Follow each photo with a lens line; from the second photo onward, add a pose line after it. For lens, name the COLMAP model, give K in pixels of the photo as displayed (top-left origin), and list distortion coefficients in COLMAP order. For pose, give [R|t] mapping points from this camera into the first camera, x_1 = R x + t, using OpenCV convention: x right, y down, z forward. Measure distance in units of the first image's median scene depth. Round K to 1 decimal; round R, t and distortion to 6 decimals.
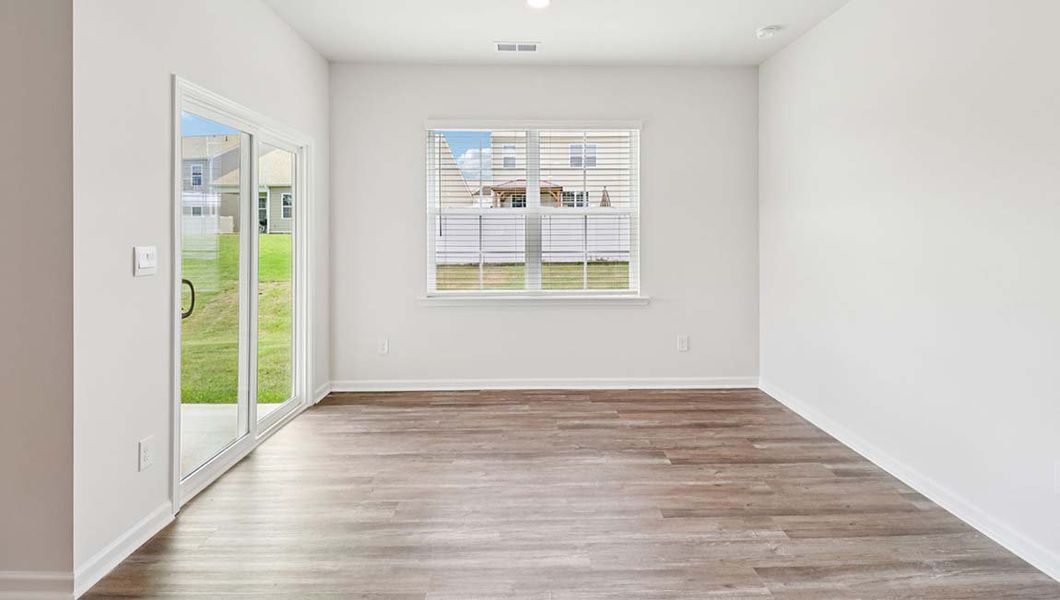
lens RADIAL K [[522.5, 0, 529.9], [0, 522.5, 214.3], [0, 0, 1]] dist [-0.015165, -0.000469]
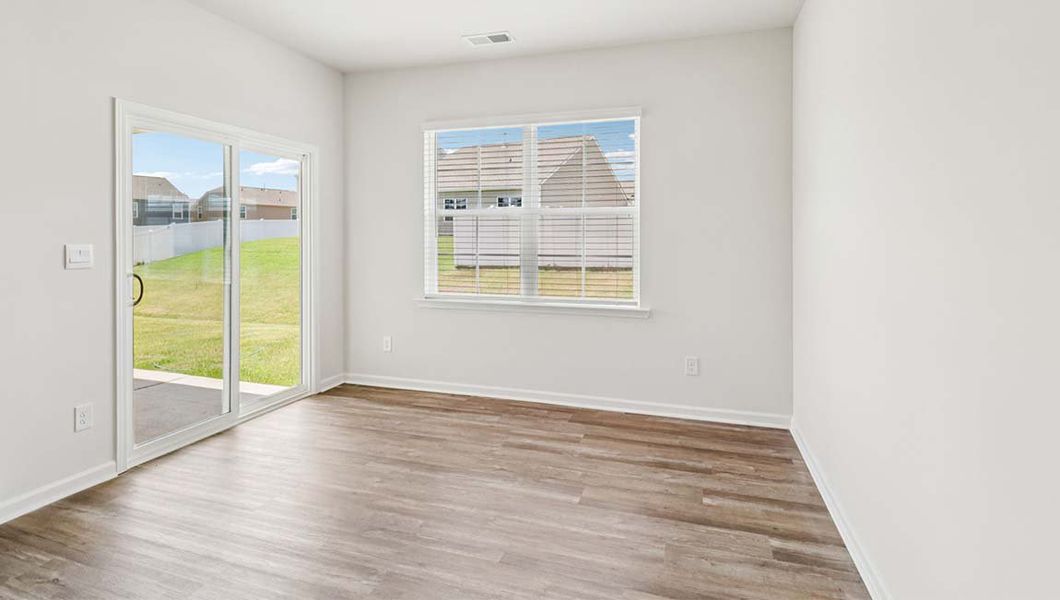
lens RADIAL K [[528.9, 0, 527.6], [0, 528.9, 221.7], [0, 0, 1]] dist [-0.011769, -0.000667]
pose [[0.943146, -0.005793, -0.332329, 0.355451], [0.008764, 0.999934, 0.007442, 0.005746], [0.332264, -0.009932, 0.943134, 0.115122]]
